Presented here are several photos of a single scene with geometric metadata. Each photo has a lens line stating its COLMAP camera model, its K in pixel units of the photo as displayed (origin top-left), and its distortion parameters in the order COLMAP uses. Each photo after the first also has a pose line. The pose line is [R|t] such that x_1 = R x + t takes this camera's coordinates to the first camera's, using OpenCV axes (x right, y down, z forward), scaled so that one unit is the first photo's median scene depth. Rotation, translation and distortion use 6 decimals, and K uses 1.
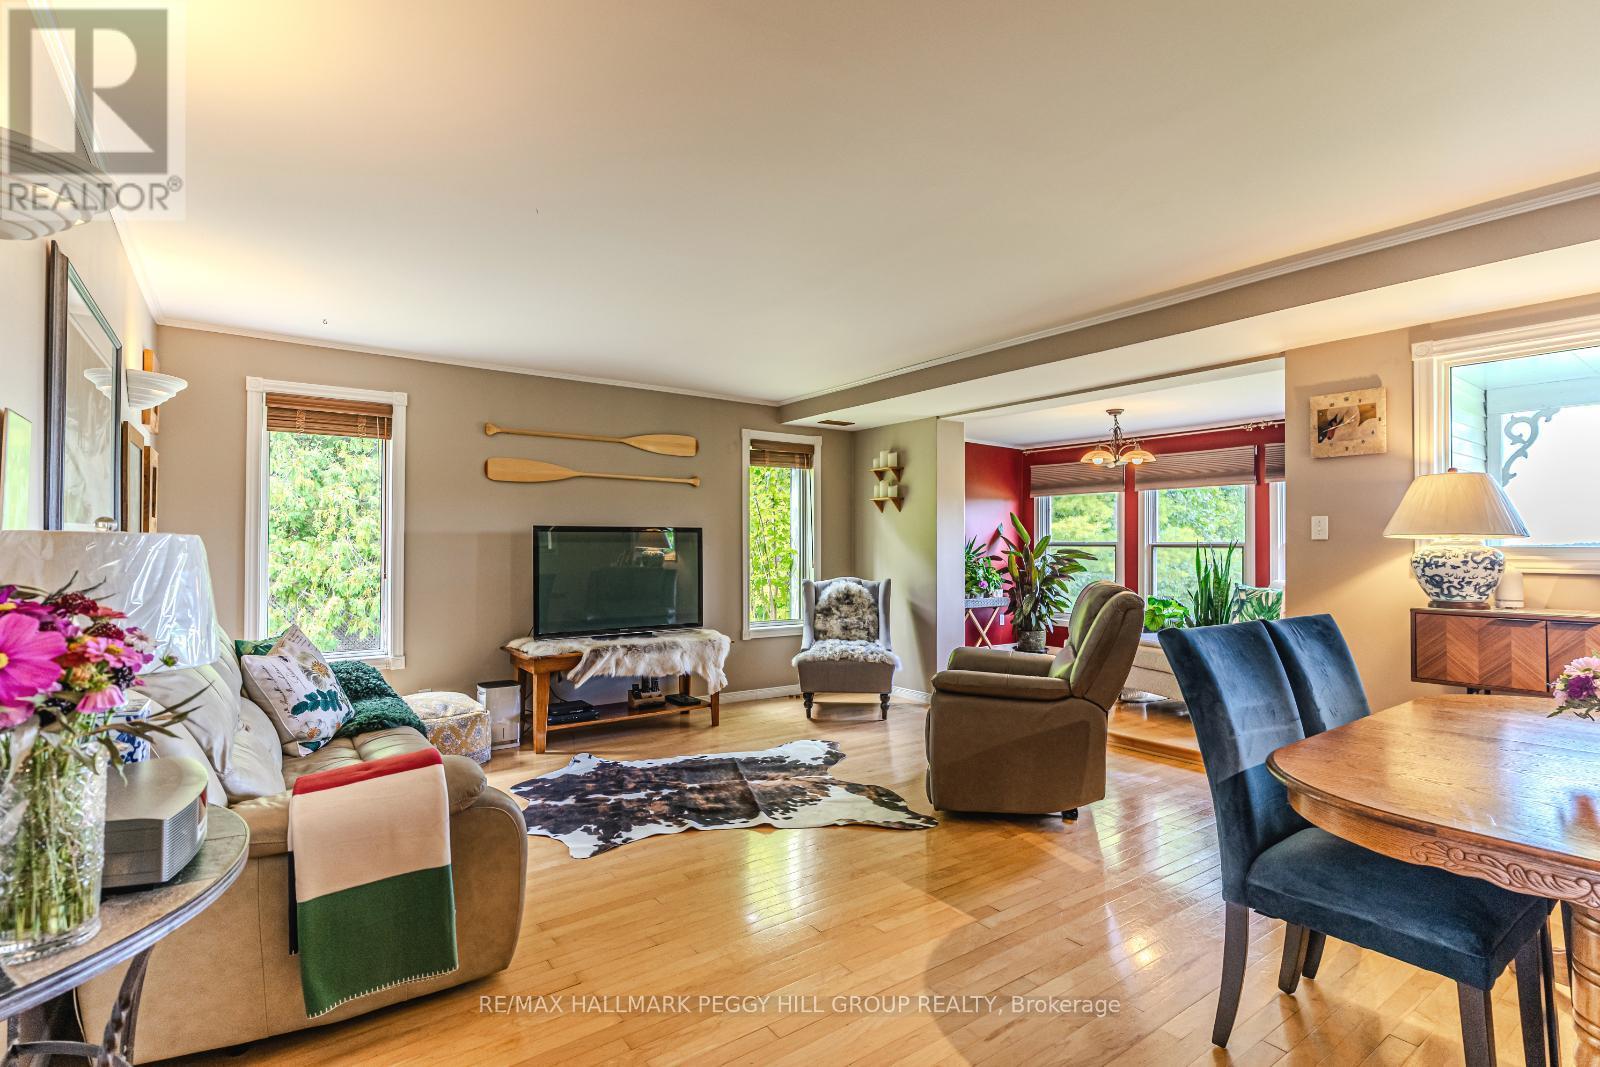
lens RADIAL K [[765.1, 0, 805.8], [0, 765.1, 536.5], [0, 0, 1]] dist [0.000743, 0.002327]
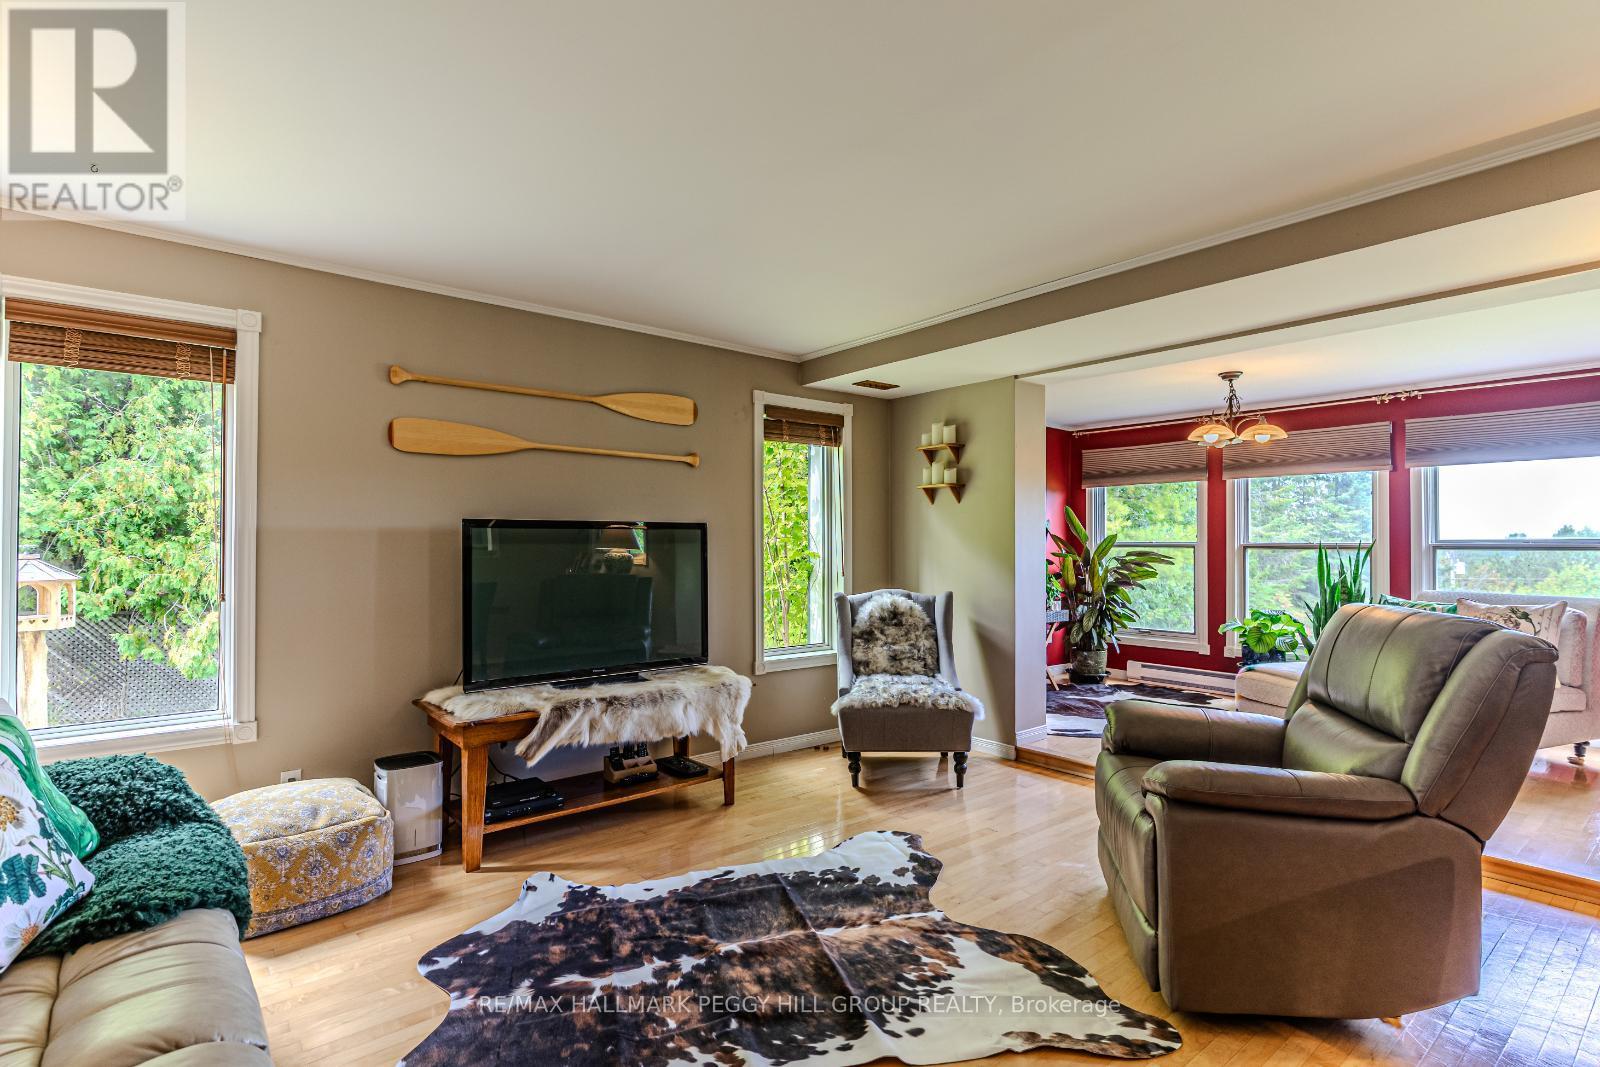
lens RADIAL K [[765.1, 0, 800.0], [0, 765.1, 535.6], [0, 0, 1]] dist [0.000743, 0.002327]
pose [[0.998119, -0.000434, 0.061311, -0.098831], [0.000442, 1.000000, -0.000131, 0.000309], [-0.061311, 0.000158, 0.998119, 0.300989]]
